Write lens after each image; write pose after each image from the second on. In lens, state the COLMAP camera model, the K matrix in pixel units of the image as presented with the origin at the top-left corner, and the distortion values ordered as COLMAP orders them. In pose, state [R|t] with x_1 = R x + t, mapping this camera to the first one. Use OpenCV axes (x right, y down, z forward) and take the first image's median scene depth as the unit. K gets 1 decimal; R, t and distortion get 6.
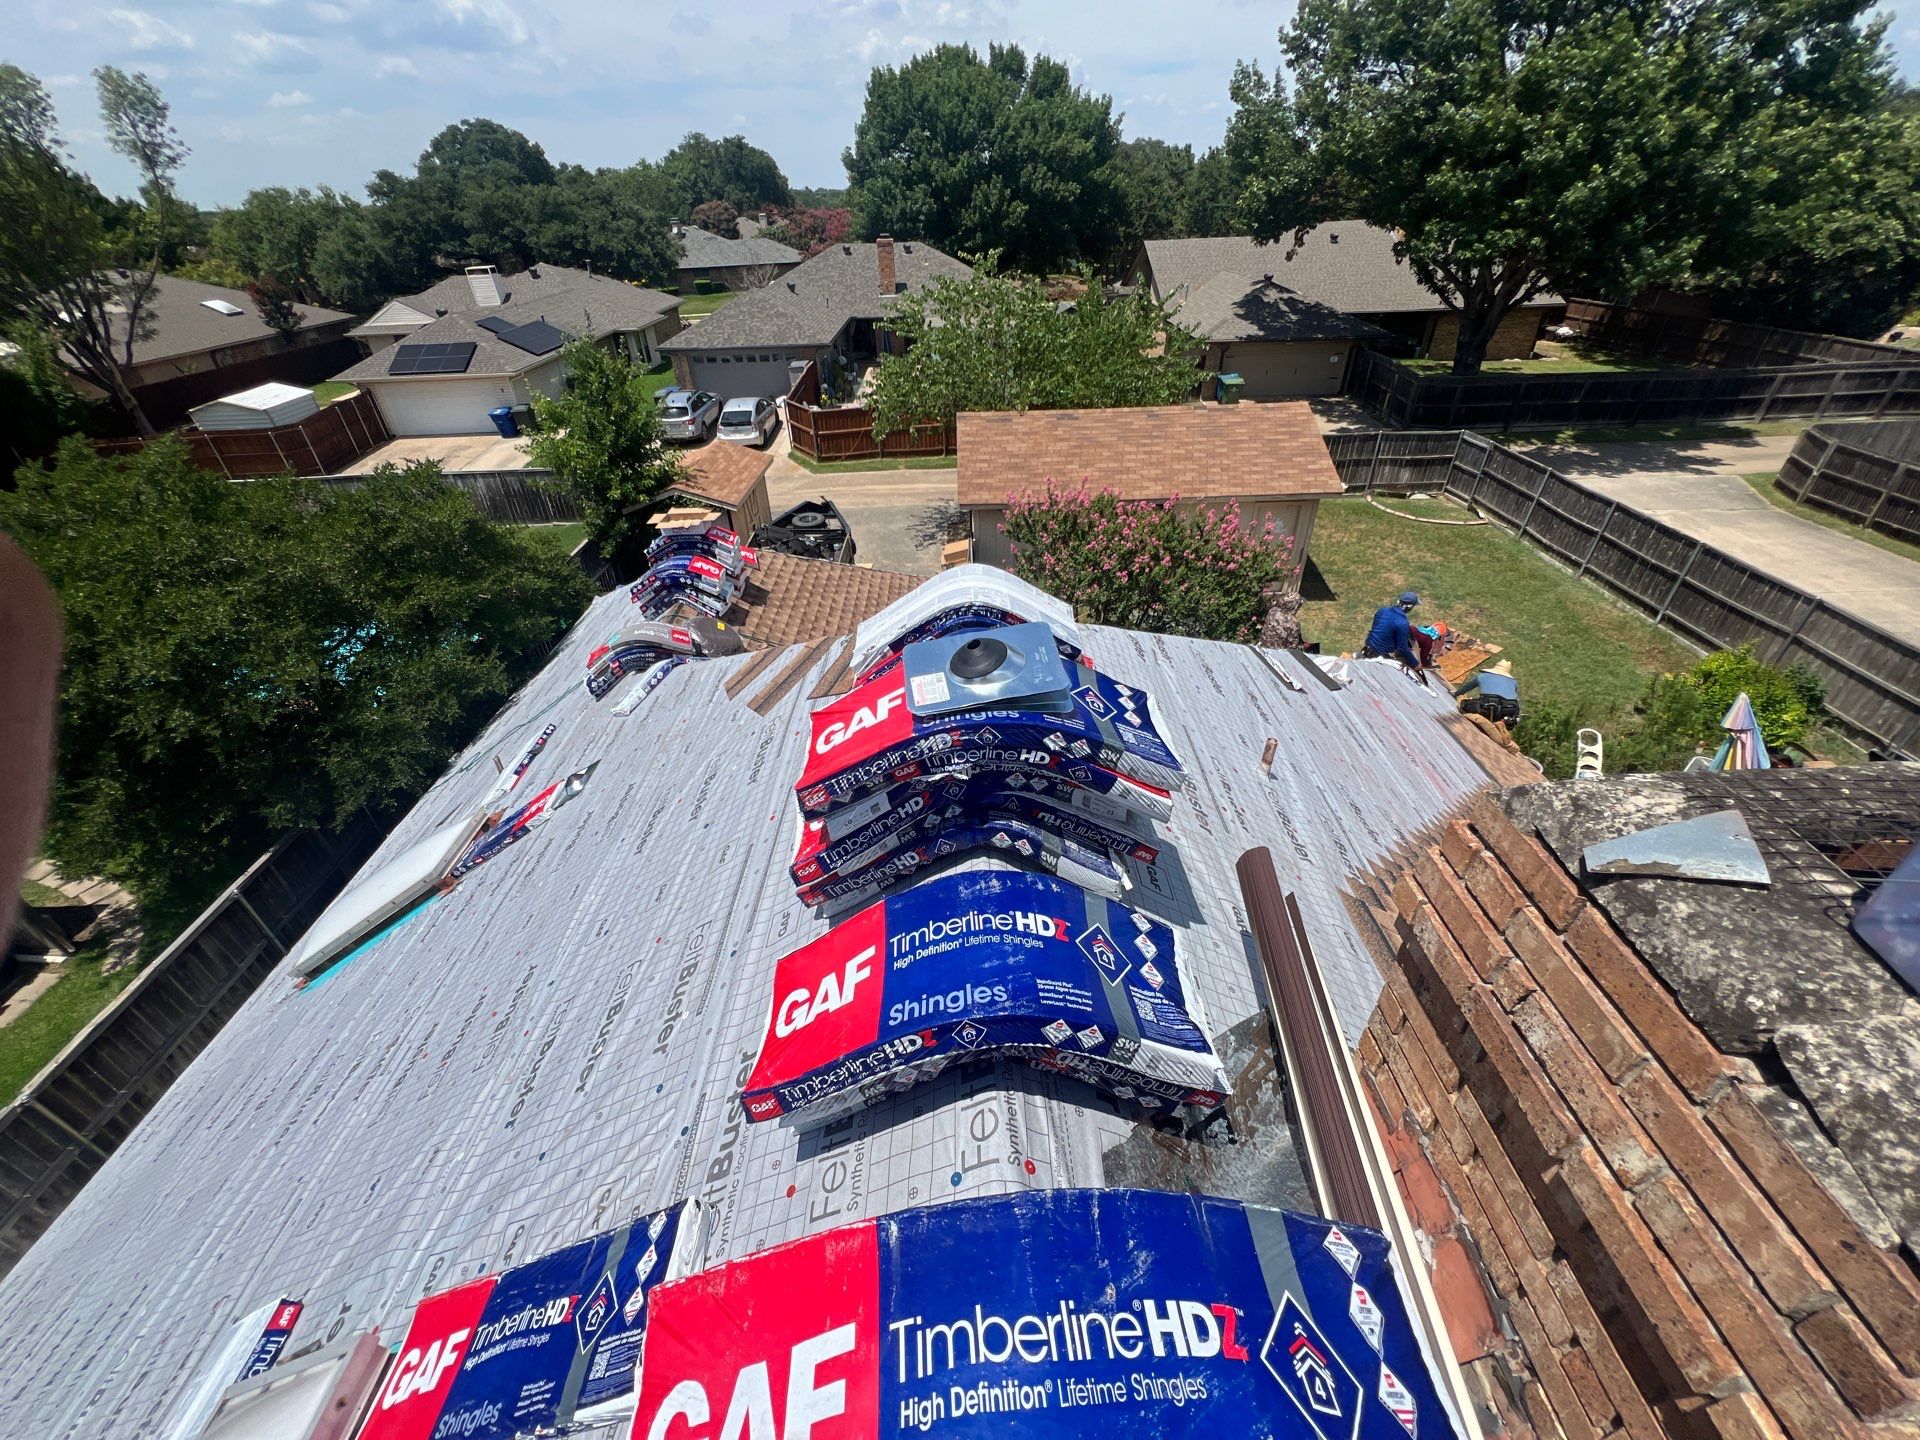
lens RADIAL K [[768.4, 0, 960.8], [0, 768.4, 724.2], [0, 0, 1]] dist [-0.001884, 0.000284]
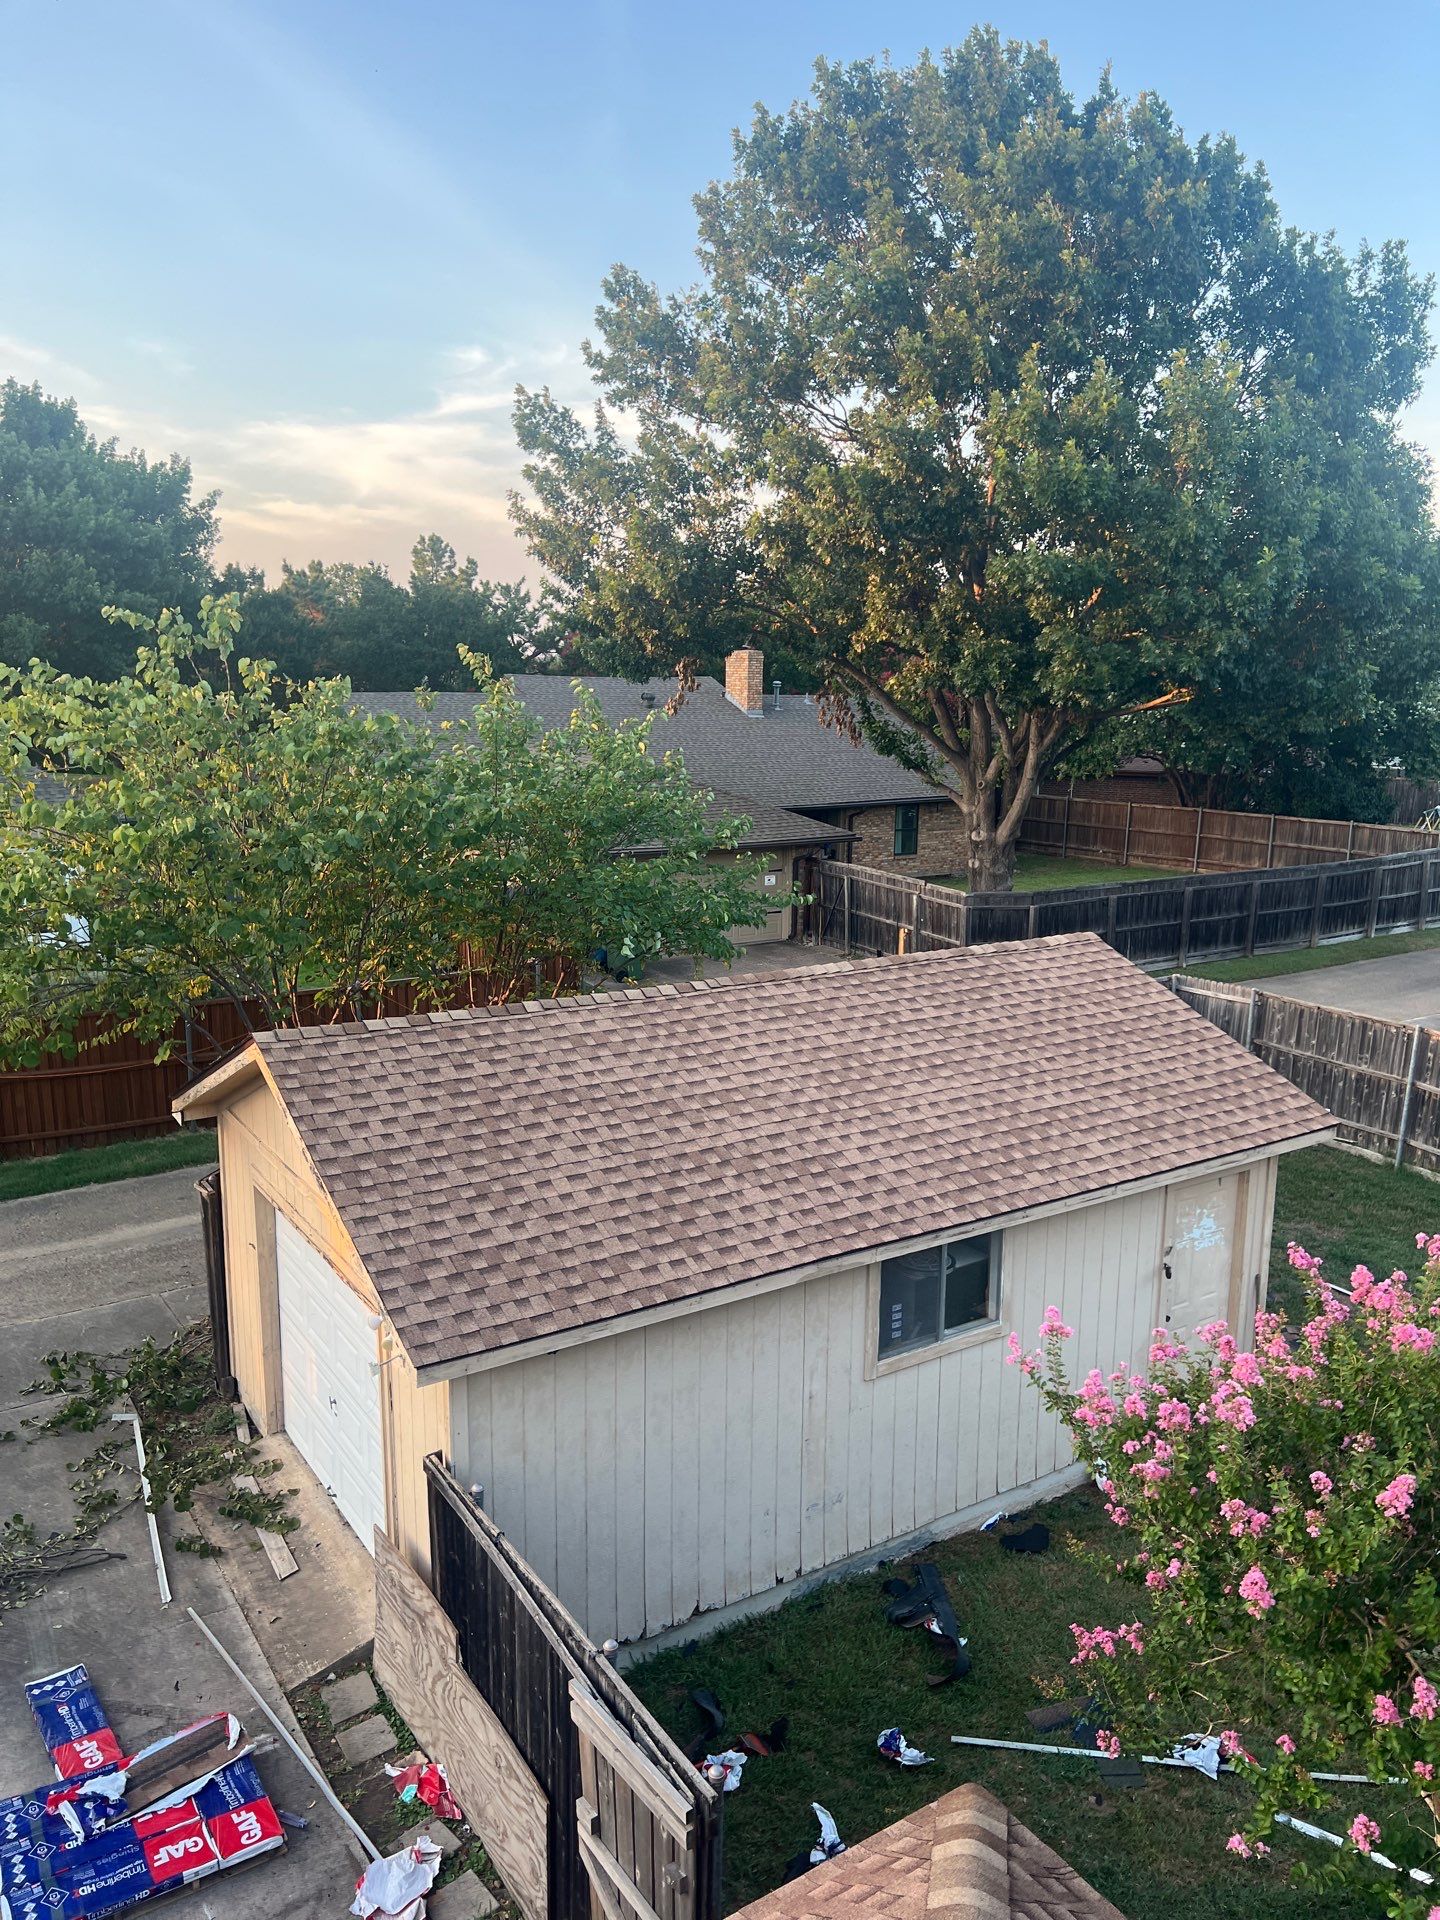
lens RADIAL K [[1441.7, 0, 720.2], [0, 1441.7, 982.8], [0, 0, 1]] dist [0.039180, -0.040692]
pose [[0.836785, -0.076397, 0.542175, -0.272485], [0.283681, 0.907440, -0.309963, -0.369531], [-0.468311, 0.413177, 0.781005, 0.875658]]
